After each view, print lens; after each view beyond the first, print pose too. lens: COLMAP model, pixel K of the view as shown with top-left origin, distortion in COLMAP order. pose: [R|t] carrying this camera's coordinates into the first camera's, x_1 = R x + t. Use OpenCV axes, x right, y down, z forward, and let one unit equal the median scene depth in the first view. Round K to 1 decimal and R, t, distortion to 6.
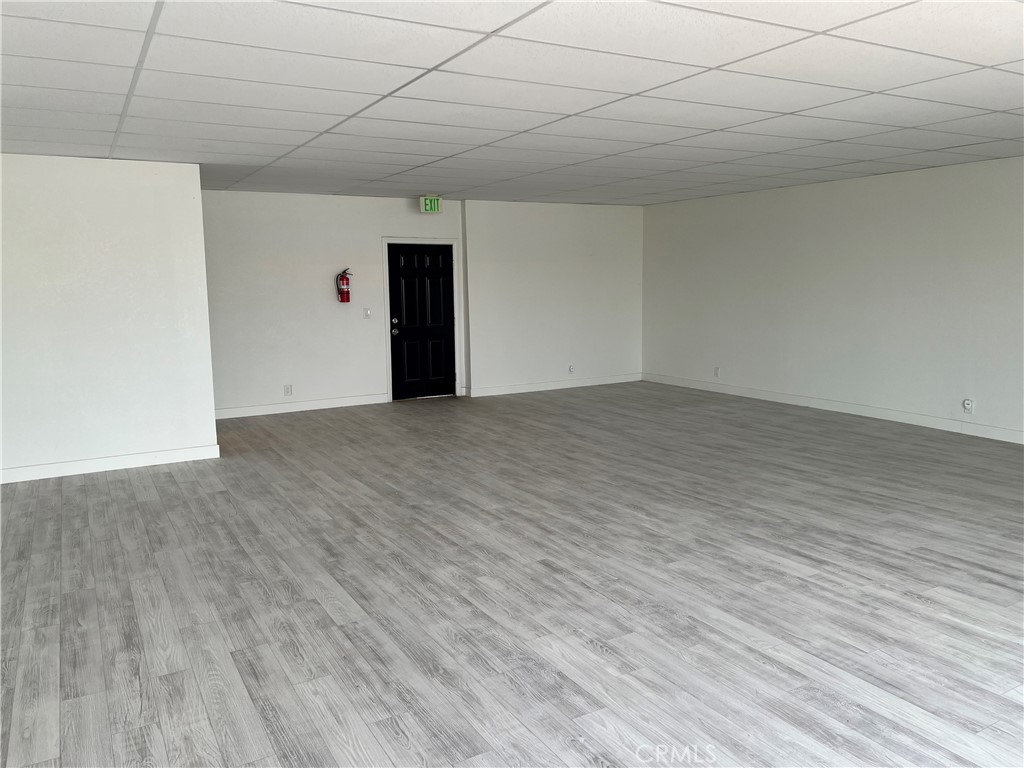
lens RADIAL K [[766.0, 0, 510.7], [0, 766.0, 379.5], [0, 0, 1]] dist [0.056991, -0.051709]
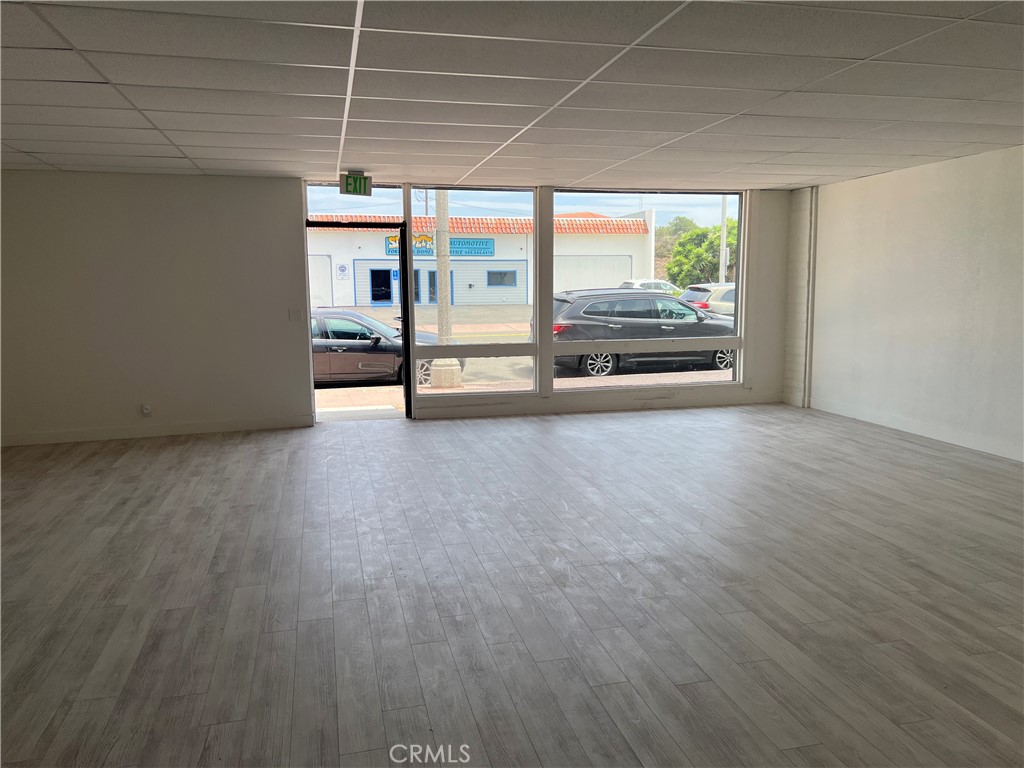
lens RADIAL K [[766.0, 0, 508.1], [0, 766.0, 382.1], [0, 0, 1]] dist [0.056991, -0.051709]
pose [[-0.959437, -0.014224, 0.281565, -0.019372], [0.059649, 0.965875, 0.252046, -0.245446], [-0.275541, 0.258617, -0.925848, 1.929845]]
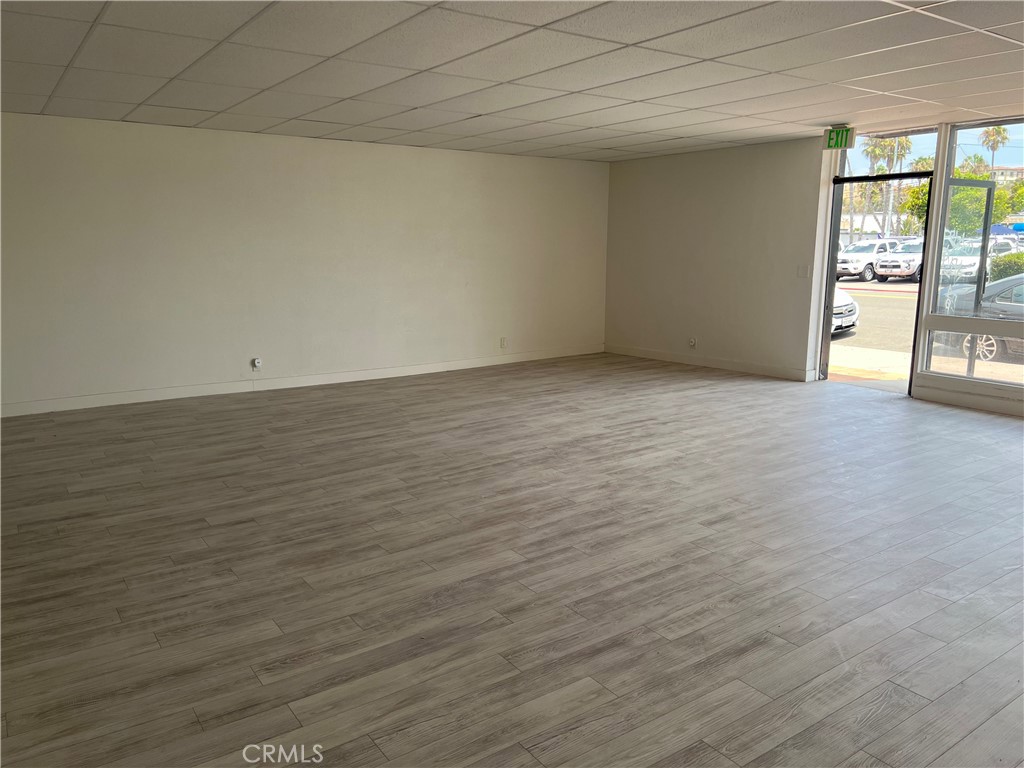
lens RADIAL K [[766.0, 0, 518.5], [0, 766.0, 379.2], [0, 0, 1]] dist [0.056991, -0.051709]
pose [[-0.089707, -0.164112, 0.982354, -0.830136], [0.131794, 0.975701, 0.175036, -0.139617], [-0.987210, 0.145170, -0.065898, 1.214960]]
